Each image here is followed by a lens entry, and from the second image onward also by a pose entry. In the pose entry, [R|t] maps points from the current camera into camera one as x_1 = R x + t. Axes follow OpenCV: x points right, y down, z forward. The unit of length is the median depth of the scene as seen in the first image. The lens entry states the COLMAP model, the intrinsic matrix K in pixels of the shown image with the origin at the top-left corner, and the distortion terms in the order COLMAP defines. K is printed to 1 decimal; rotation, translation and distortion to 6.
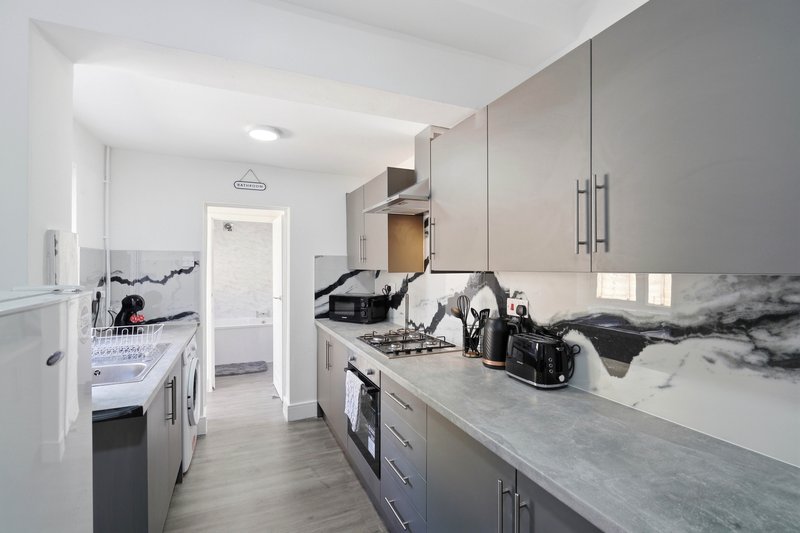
lens RADIAL K [[364.5, 0, 401.0], [0, 364.5, 269.8], [0, 0, 1]] dist [-0.002219, 0.001766]
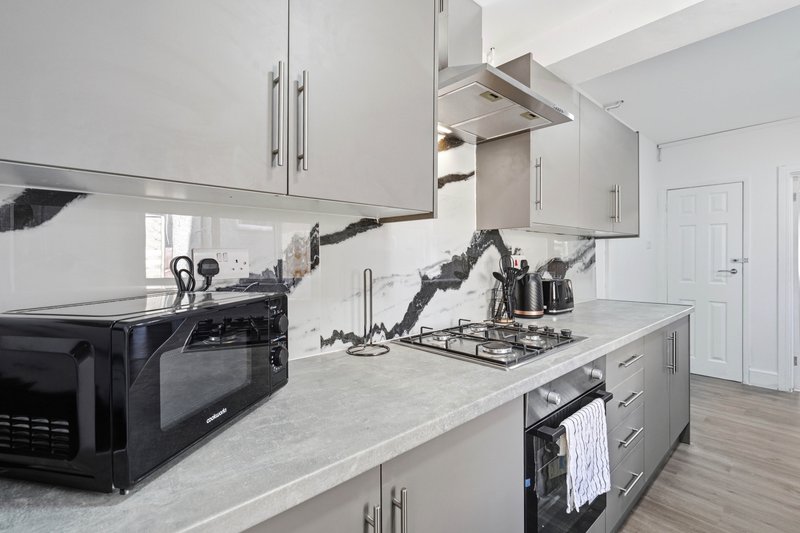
lens RADIAL K [[364.5, 0, 401.8], [0, 364.5, 266.9], [0, 0, 1]] dist [-0.002219, 0.001766]
pose [[-0.330017, -0.025484, 0.943631, -0.426005], [0.009129, 0.999503, 0.030186, 0.052083], [-0.943931, 0.018577, -0.329620, 1.133218]]
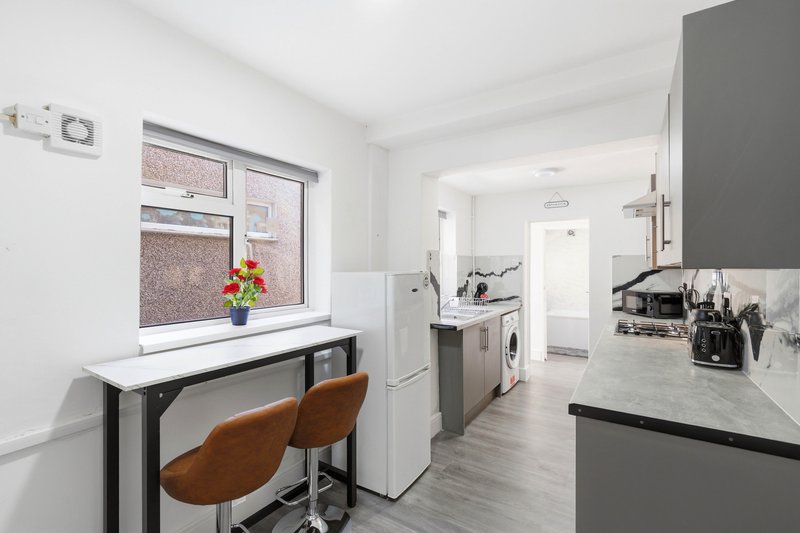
lens RADIAL K [[364.5, 0, 401.6], [0, 364.5, 264.2], [0, 0, 1]] dist [-0.002219, 0.001766]
pose [[0.554577, -0.011715, -0.832050, 0.442418], [-0.004897, 0.999838, -0.017342, 0.014544], [0.832118, 0.013692, 0.554430, -0.238499]]
